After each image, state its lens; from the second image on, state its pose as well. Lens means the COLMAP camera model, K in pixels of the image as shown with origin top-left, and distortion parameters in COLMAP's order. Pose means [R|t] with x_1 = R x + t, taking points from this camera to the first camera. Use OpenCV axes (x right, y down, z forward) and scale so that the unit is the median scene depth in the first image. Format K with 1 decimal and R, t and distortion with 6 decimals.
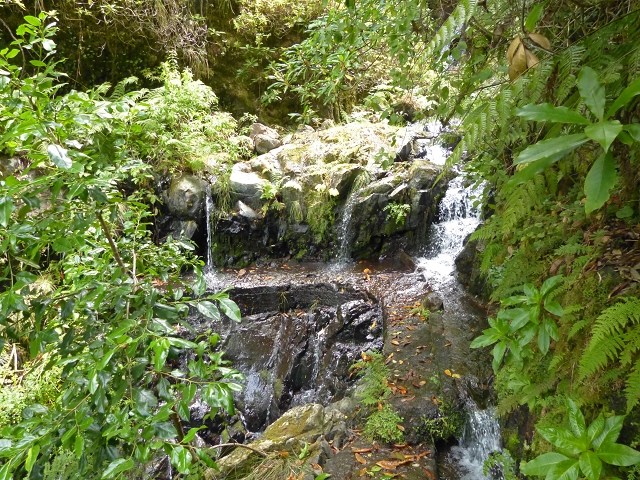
lens RADIAL K [[458.5, 0, 315.0], [0, 458.5, 240.1], [0, 0, 1]] dist [-0.004844, 0.007009]
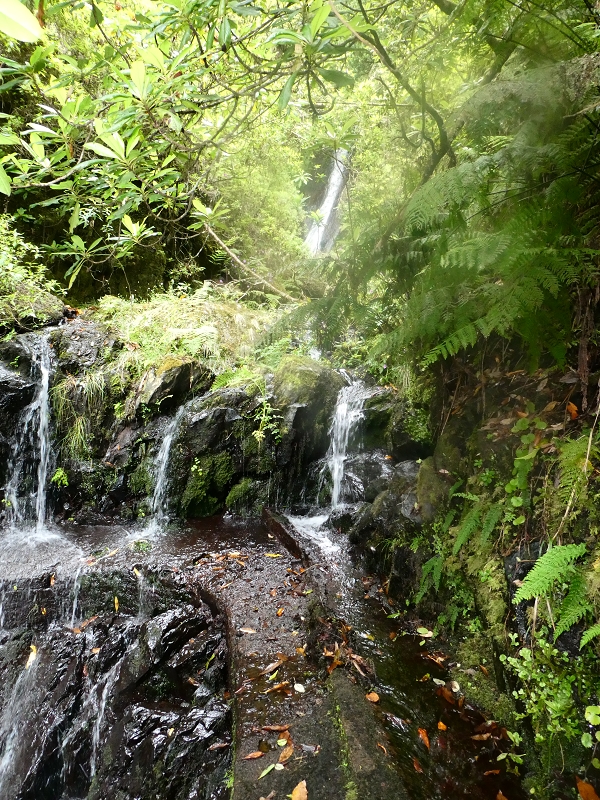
lens RADIAL K [[573.2, 0, 298.0], [0, 573.2, 395.9], [0, 0, 1]] dist [-0.004844, 0.007009]
pose [[0.965801, 0.035817, 0.256799, 0.044400], [-0.006066, 0.993263, -0.115722, -0.034900], [-0.259214, 0.110207, 0.959512, 0.303884]]
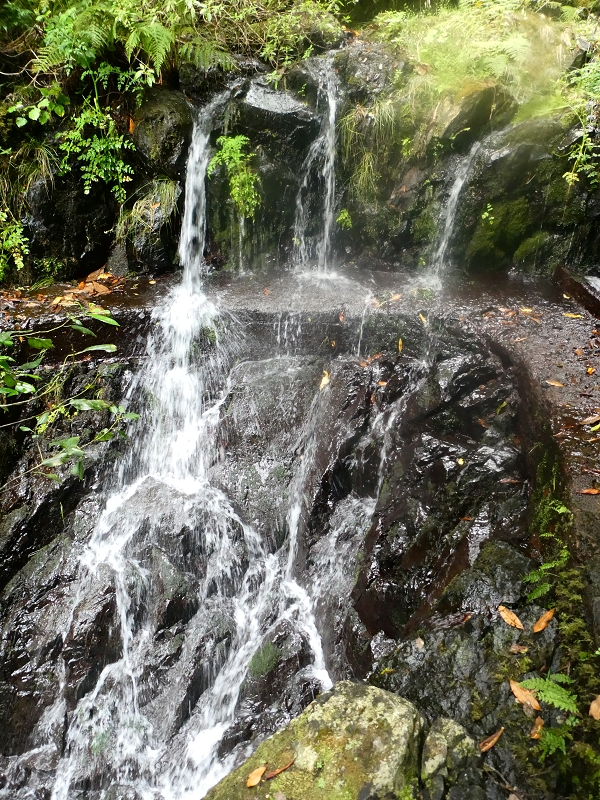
lens RADIAL K [[573.2, 0, 302.0], [0, 573.2, 395.2], [0, 0, 1]] dist [-0.004844, 0.007009]
pose [[0.991216, 0.090032, -0.096876, -0.029727], [-0.059075, 0.956781, 0.284745, -0.000277], [0.118325, -0.276521, 0.953696, 0.337708]]
